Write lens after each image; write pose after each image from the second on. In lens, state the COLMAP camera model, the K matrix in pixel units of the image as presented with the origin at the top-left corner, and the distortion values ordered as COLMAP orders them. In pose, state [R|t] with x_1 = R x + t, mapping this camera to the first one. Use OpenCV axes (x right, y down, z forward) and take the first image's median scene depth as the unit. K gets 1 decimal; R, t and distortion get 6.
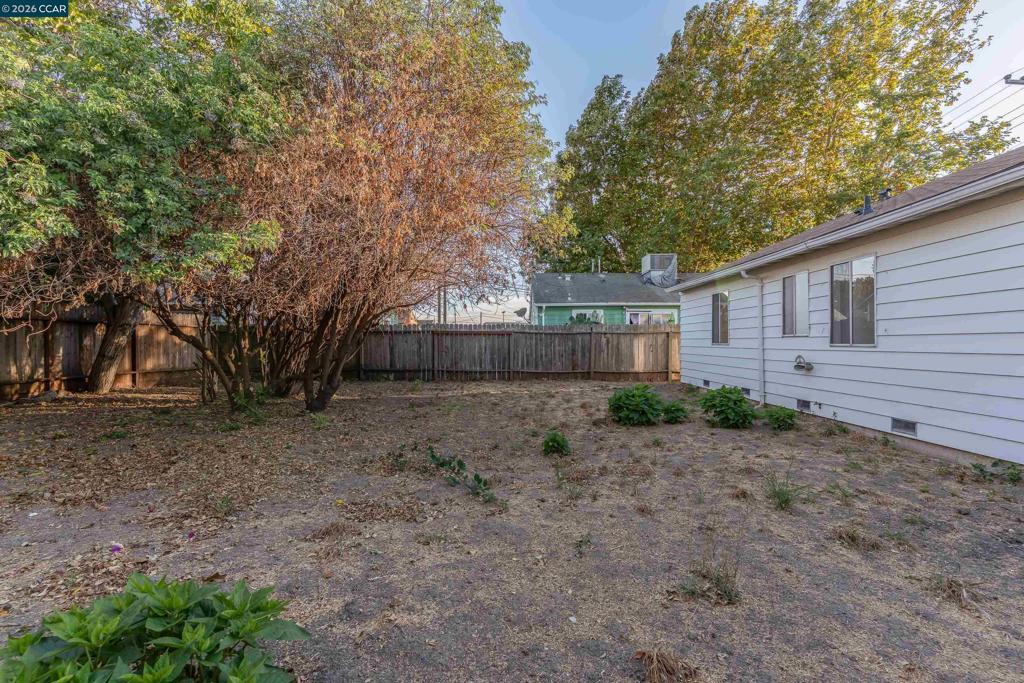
lens RADIAL K [[484.9, 0, 506.9], [0, 484.9, 339.9], [0, 0, 1]] dist [0.001898, -0.000345]
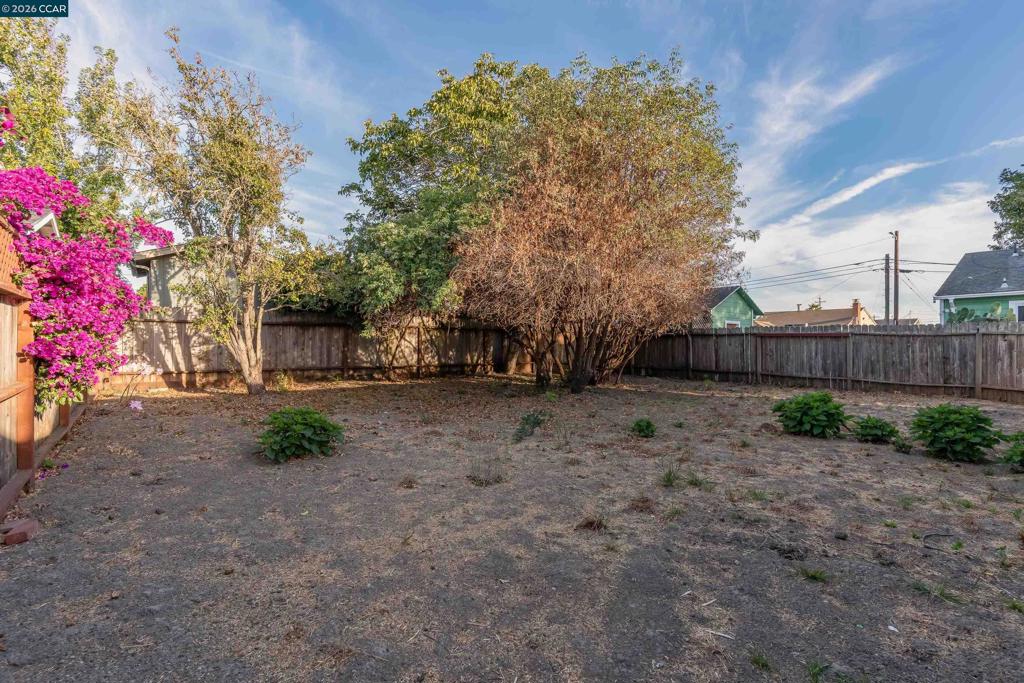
lens RADIAL K [[484.9, 0, 510.5], [0, 484.9, 342.9], [0, 0, 1]] dist [0.001898, -0.000345]
pose [[0.625497, 0.005031, -0.780210, 0.428525], [-0.005100, 0.999984, 0.002360, 0.000442], [0.780210, 0.002503, 0.625513, -0.010536]]
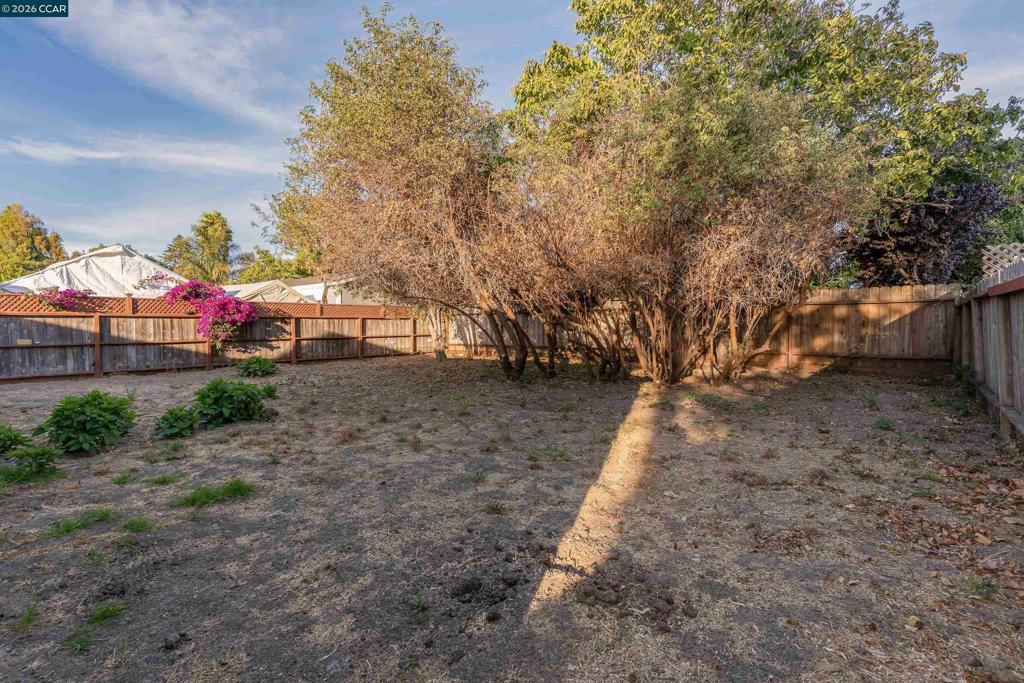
lens RADIAL K [[484.9, 0, 507.2], [0, 484.9, 346.5], [0, 0, 1]] dist [0.001898, -0.000345]
pose [[-0.616545, 0.041401, -0.786230, 0.439836], [0.013486, 0.999025, 0.042030, 0.006482], [0.787204, 0.015310, -0.616503, 1.287379]]
